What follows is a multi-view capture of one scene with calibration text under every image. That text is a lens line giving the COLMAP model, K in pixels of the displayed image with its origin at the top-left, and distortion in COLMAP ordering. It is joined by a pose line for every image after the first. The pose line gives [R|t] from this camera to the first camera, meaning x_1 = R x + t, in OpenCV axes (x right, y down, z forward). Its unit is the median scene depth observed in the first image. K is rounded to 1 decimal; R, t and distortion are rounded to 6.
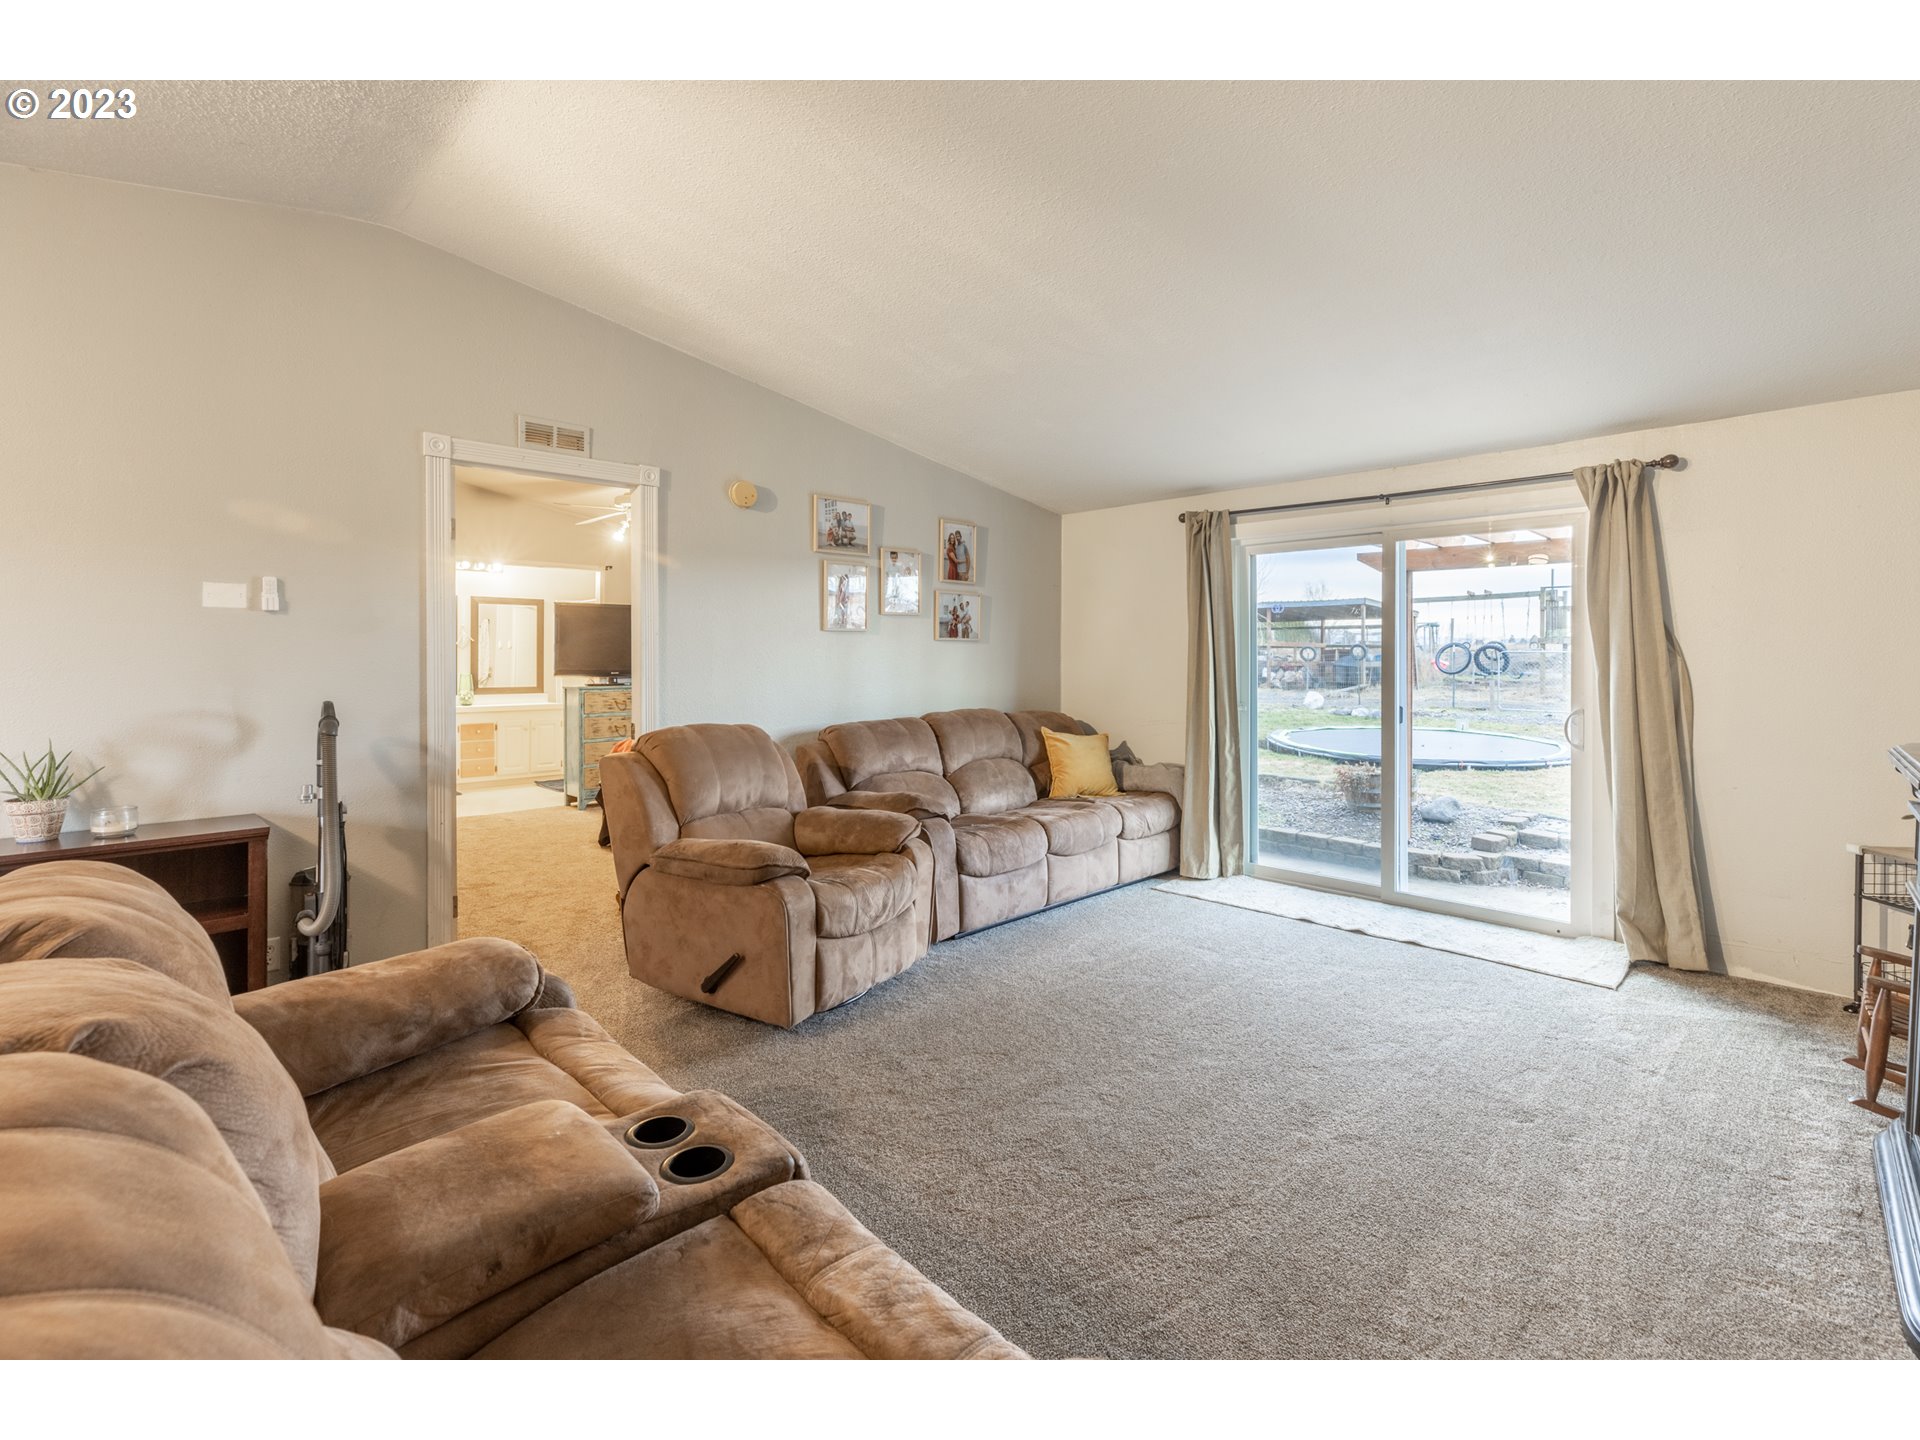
lens RADIAL K [[865.6, 0, 965.7], [0, 865.6, 653.4], [0, 0, 1]] dist [-0.000679, 0.001605]
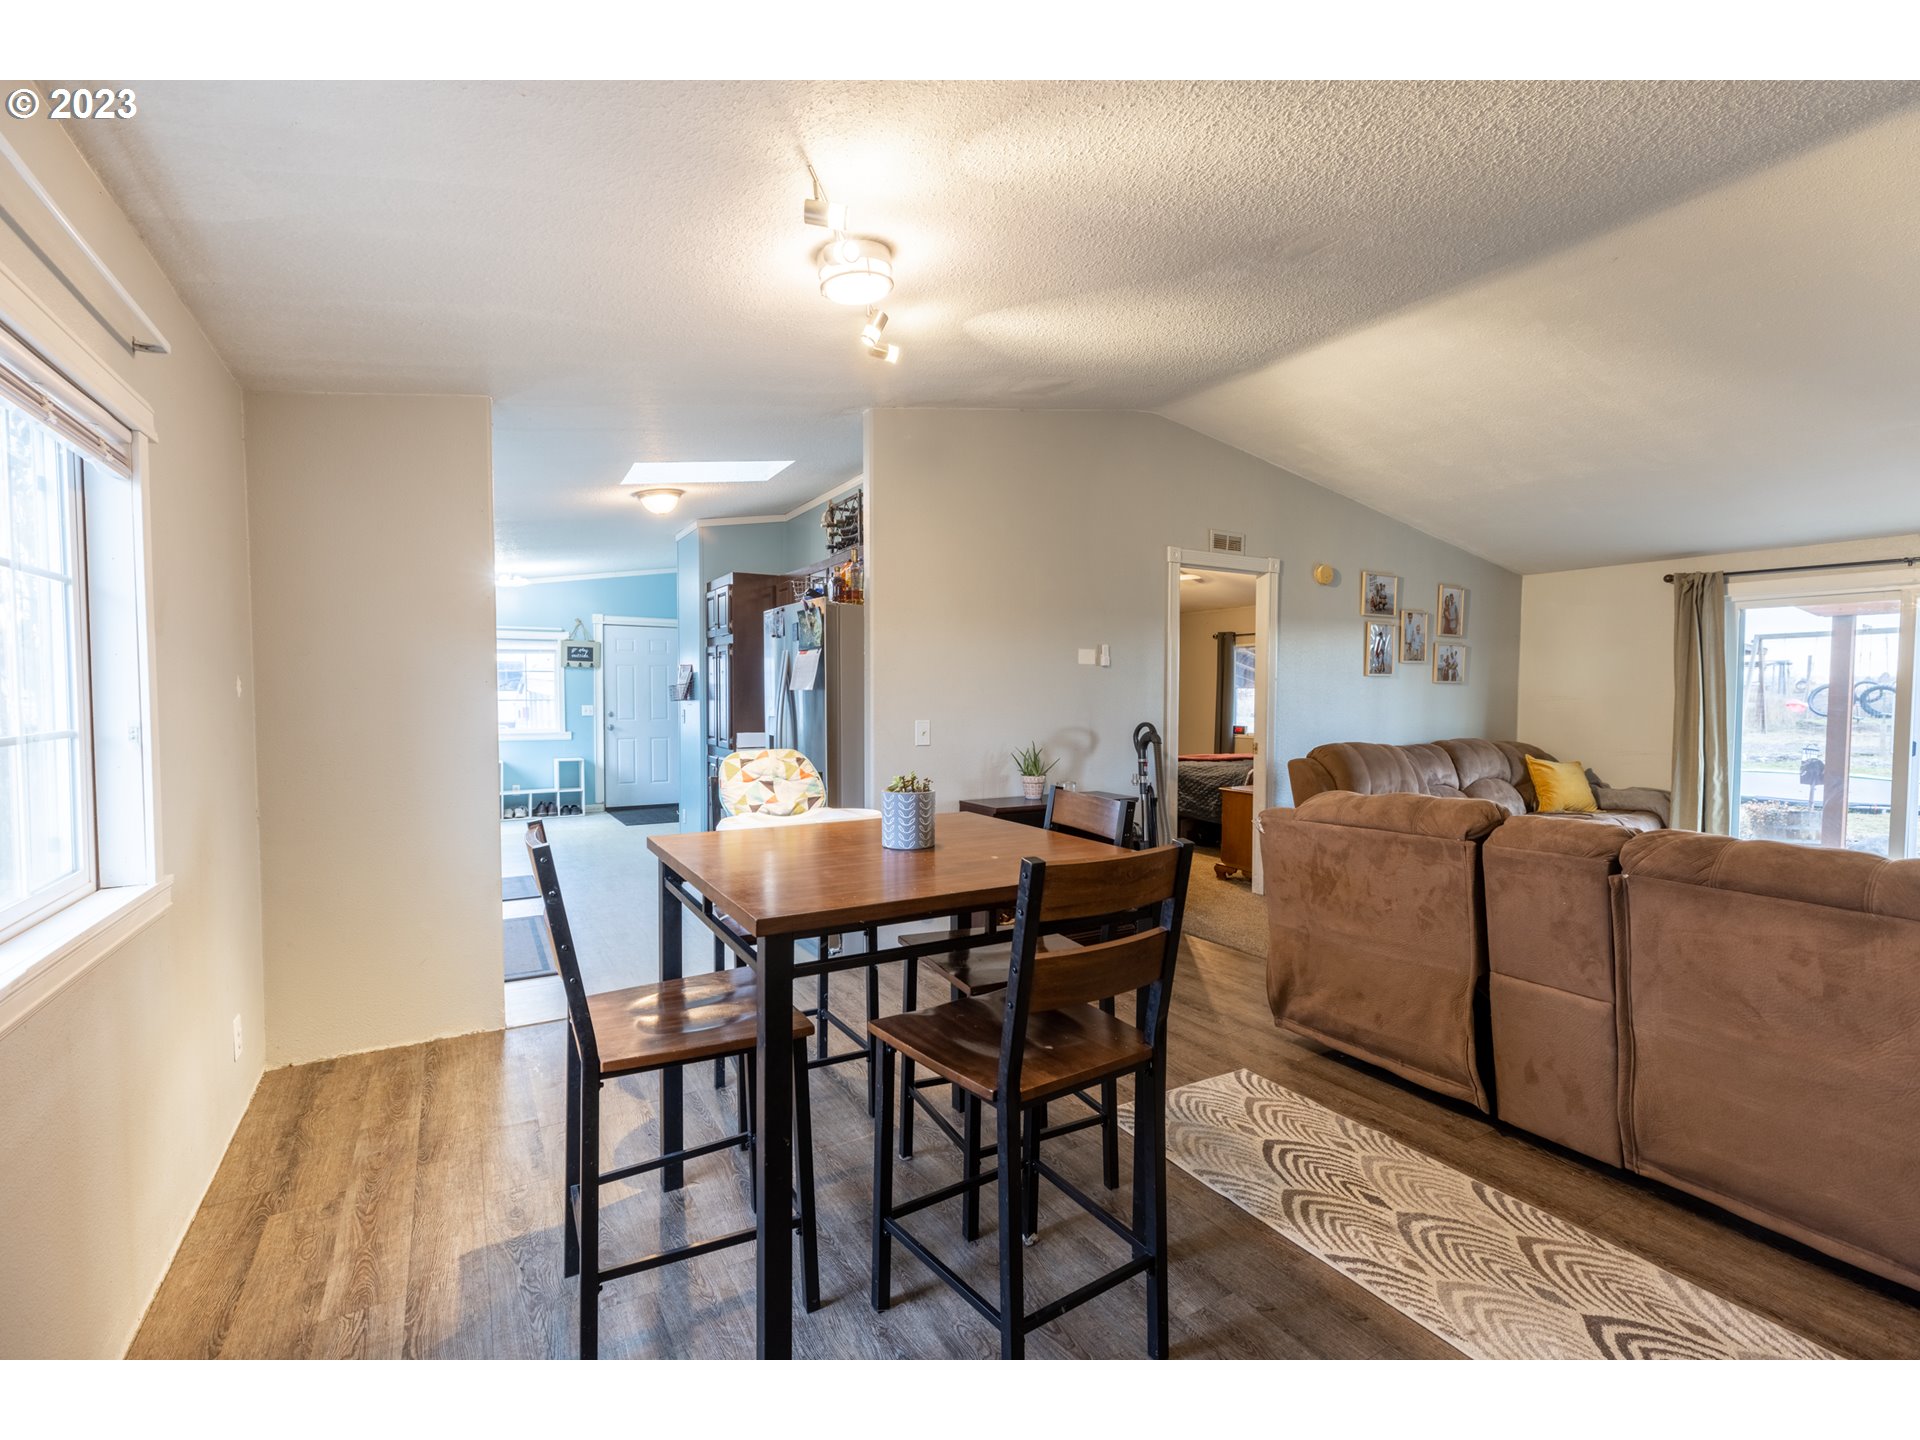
lens RADIAL K [[865.6, 0, 973.2], [0, 865.6, 726.6], [0, 0, 1]] dist [-0.000679, 0.001605]
pose [[0.971564, 0.012991, -0.236418, -0.392460], [-0.003686, 0.999203, 0.039758, 0.000501], [0.236746, -0.037756, 0.970838, -0.374567]]
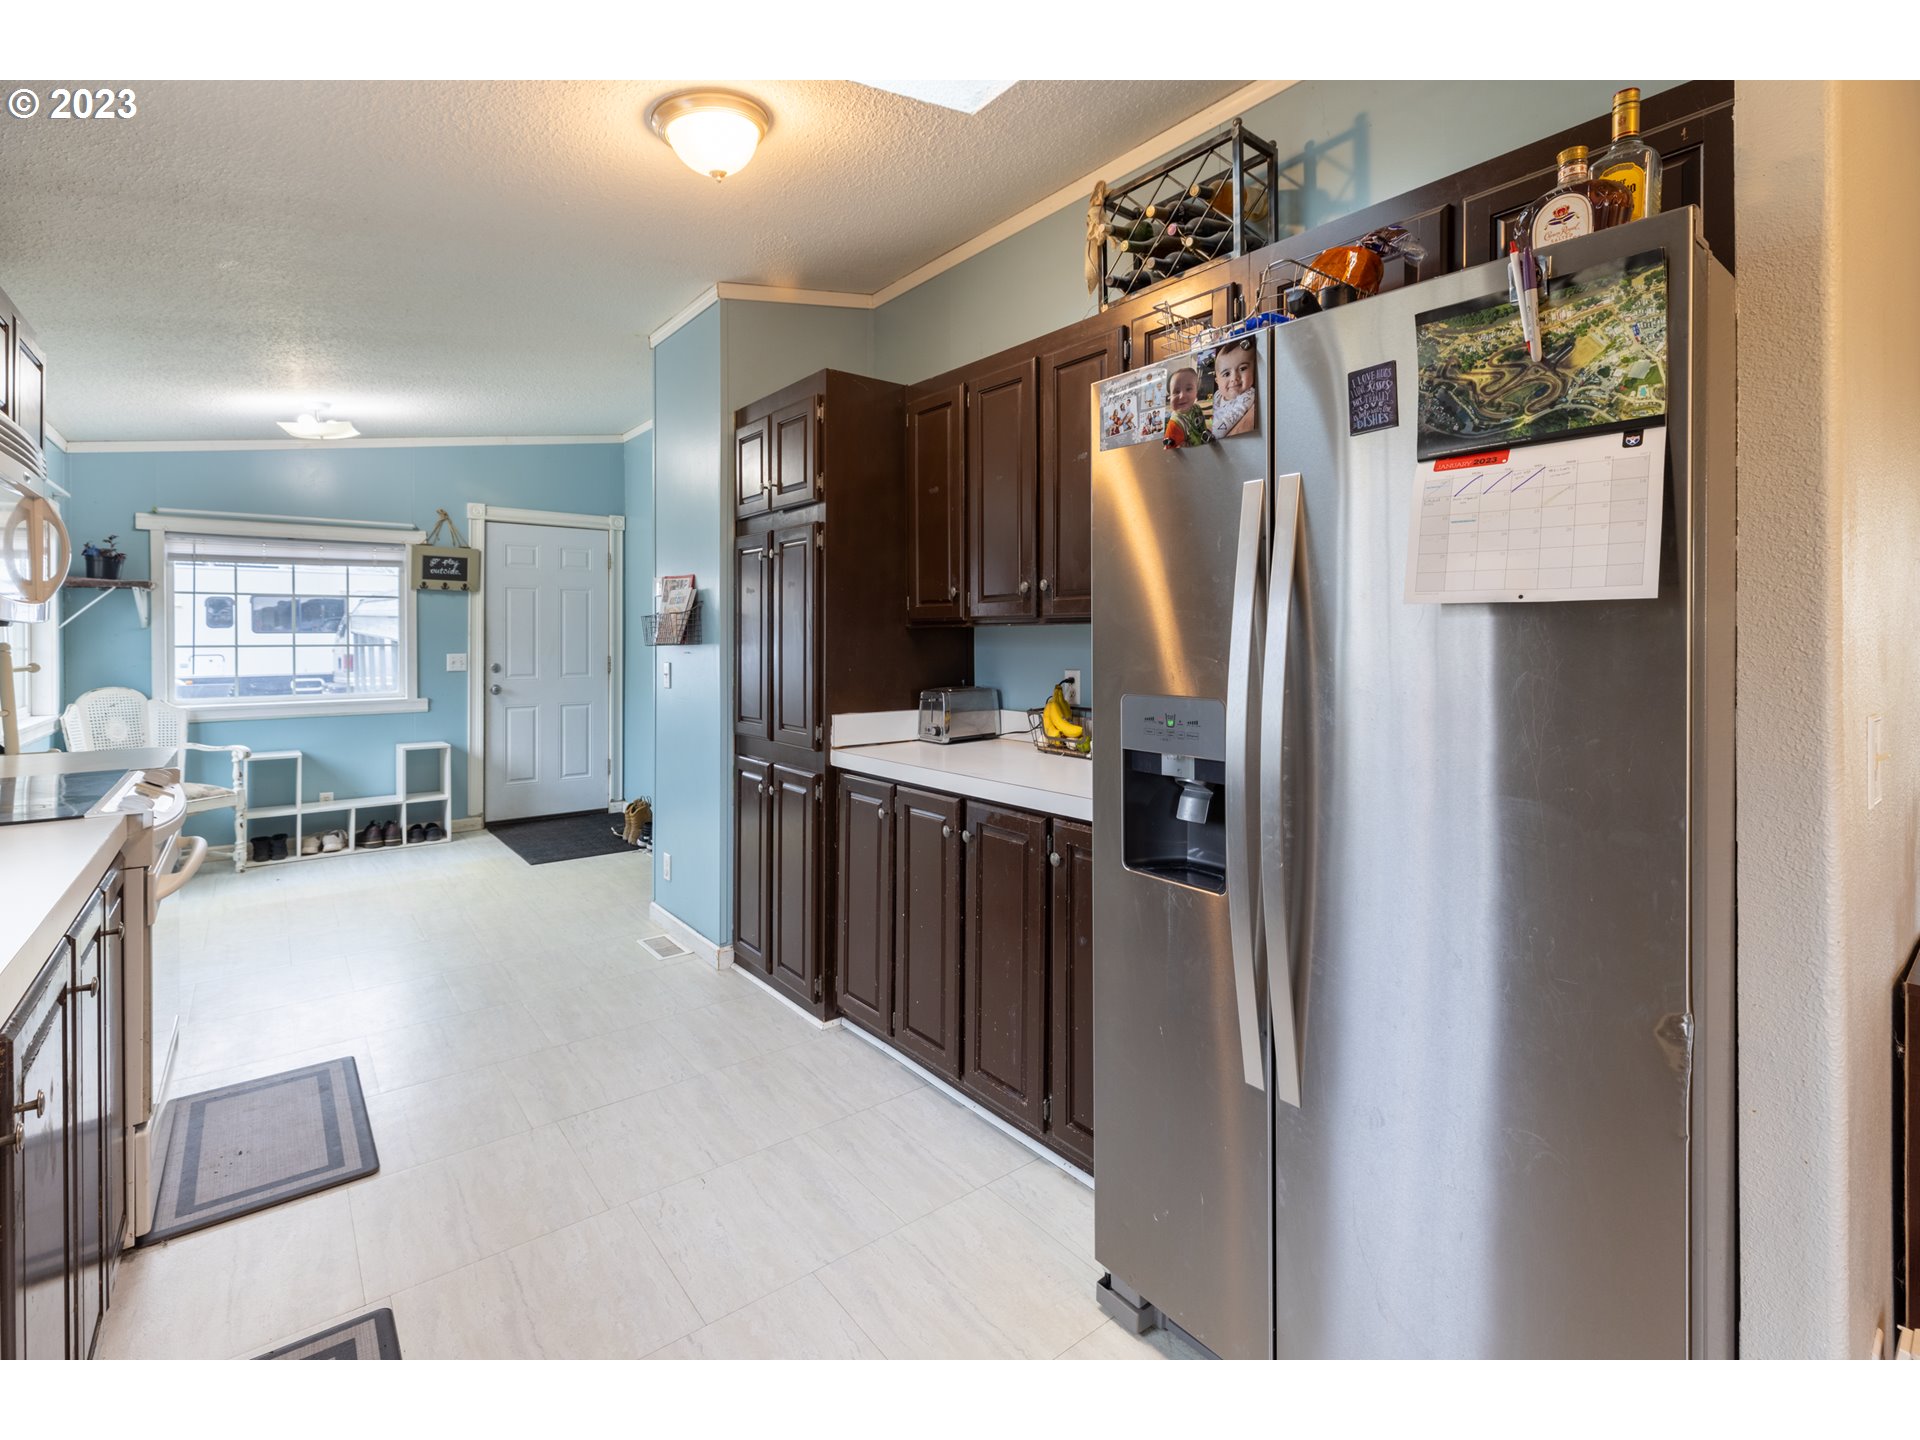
lens RADIAL K [[865.6, 0, 945.9], [0, 865.6, 641.0], [0, 0, 1]] dist [-0.000679, 0.001605]
pose [[0.993306, 0.002040, -0.115493, -0.870709], [-0.001311, 0.999979, 0.006393, 0.007070], [0.115504, -0.006198, 0.993288, 0.186223]]
